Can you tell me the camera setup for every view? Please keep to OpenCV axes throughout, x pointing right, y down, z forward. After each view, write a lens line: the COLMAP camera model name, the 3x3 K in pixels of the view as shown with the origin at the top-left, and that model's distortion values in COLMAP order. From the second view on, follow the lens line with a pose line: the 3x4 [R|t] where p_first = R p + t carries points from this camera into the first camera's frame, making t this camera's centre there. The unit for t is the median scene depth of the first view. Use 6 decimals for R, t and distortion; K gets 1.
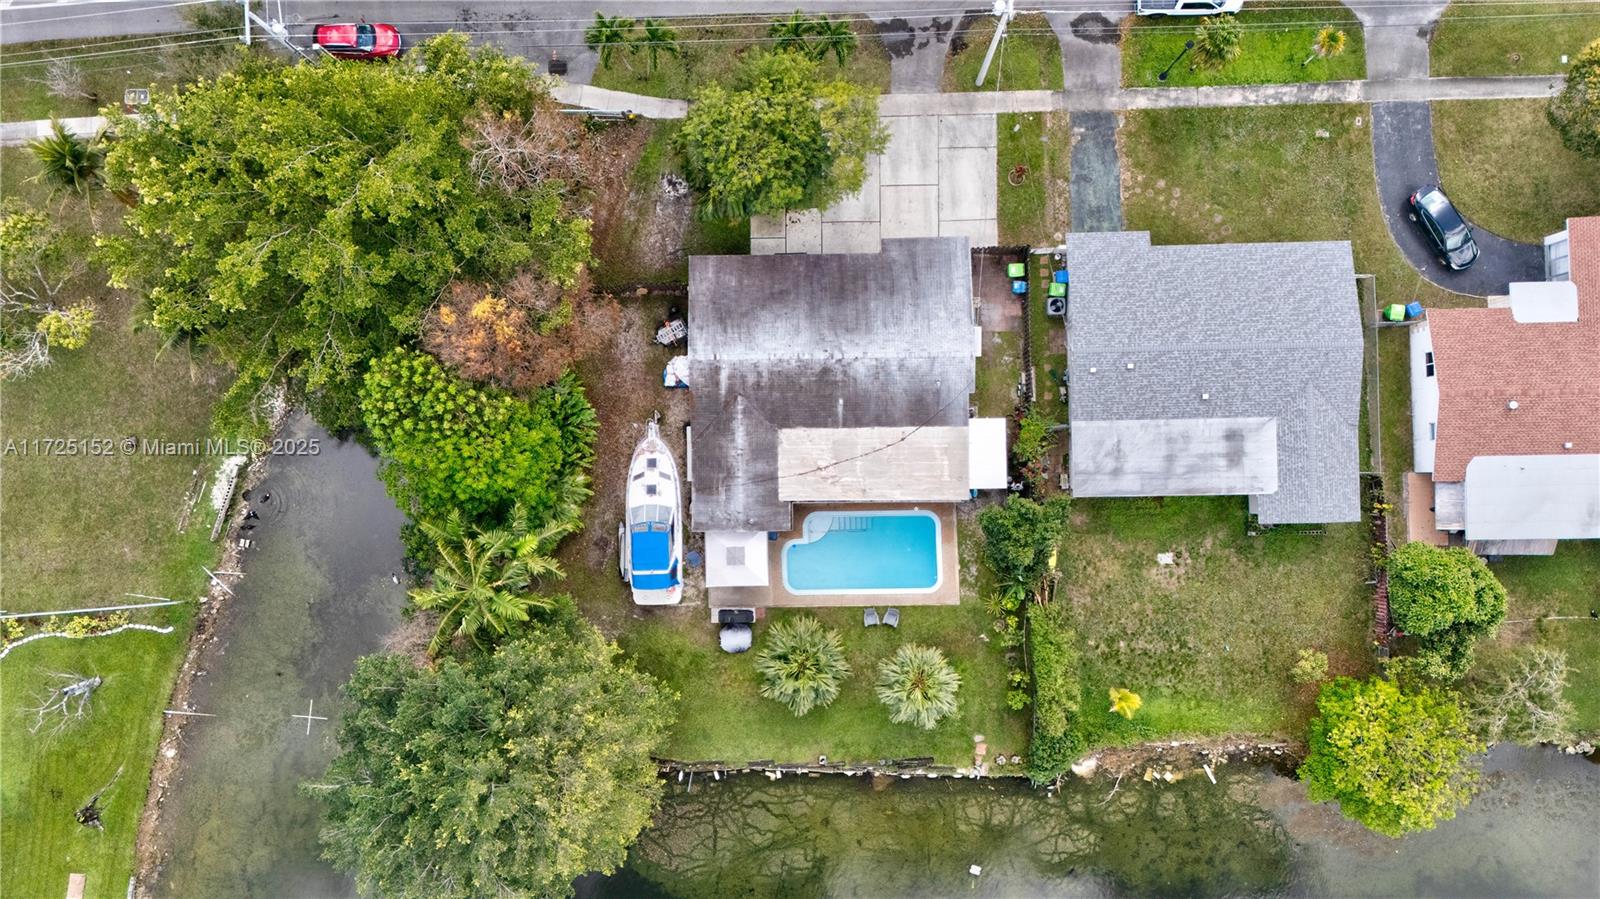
lens RADIAL K [[1182.4, 0, 800.0], [0, 1182.4, 449.5], [0, 0, 1]] dist [0.011193, -0.003358]
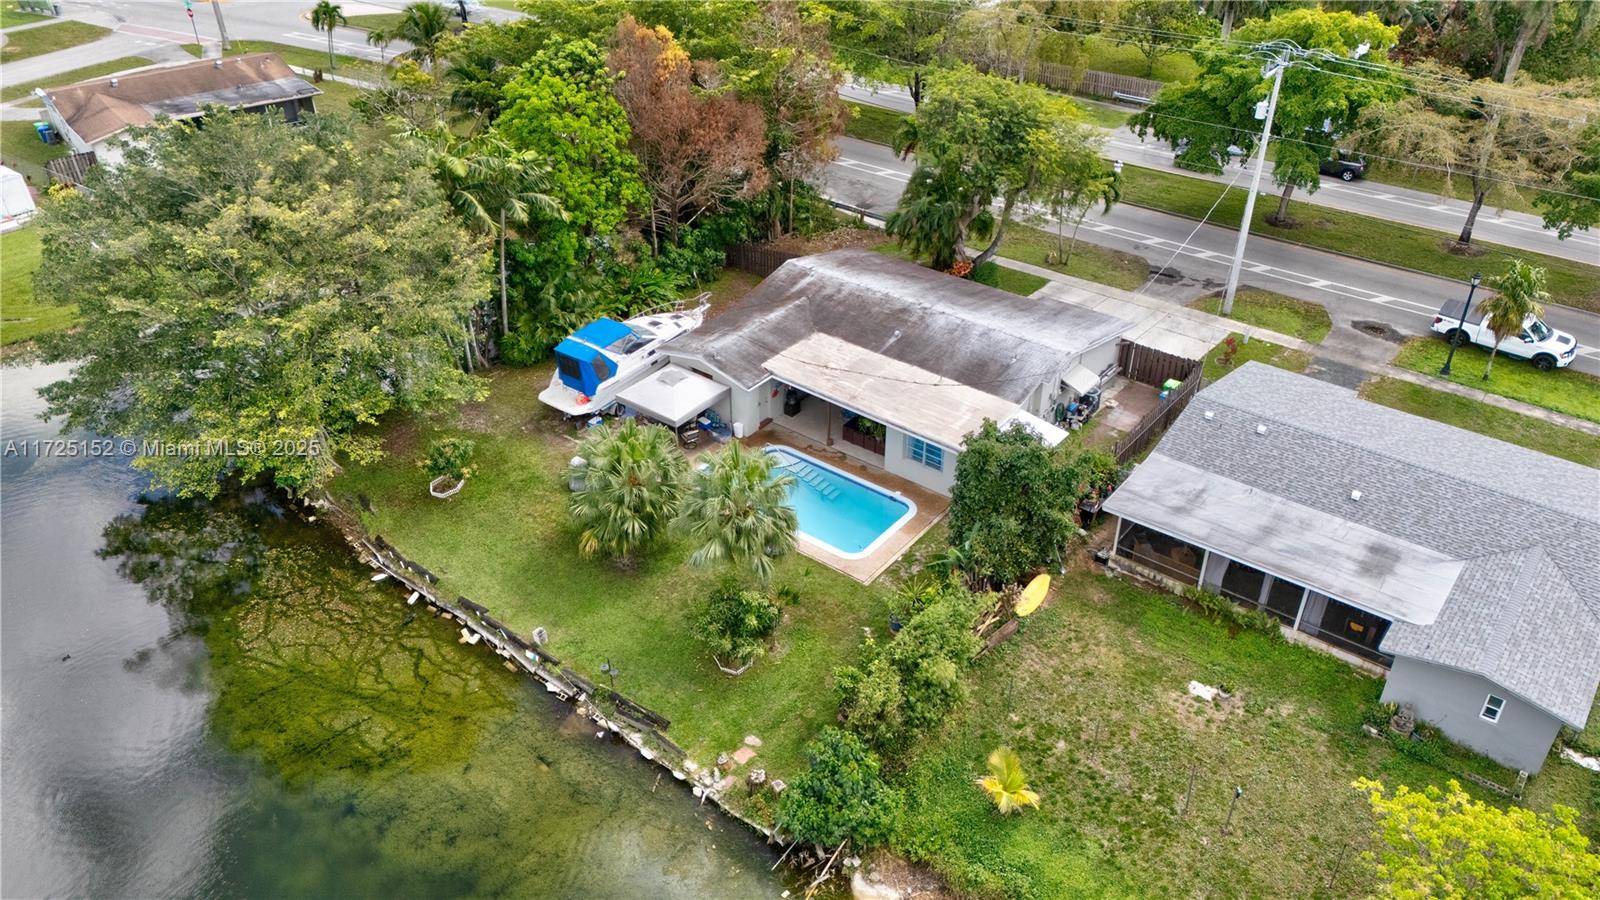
lens RADIAL K [[1182.4, 0, 800.0], [0, 1182.4, 450.0], [0, 0, 1]] dist [0.011193, -0.003358]
pose [[0.774588, 0.356508, -0.522413, 0.425950], [-0.632333, 0.453437, -0.628131, 0.536724], [0.012948, 0.816882, 0.576659, 0.582013]]
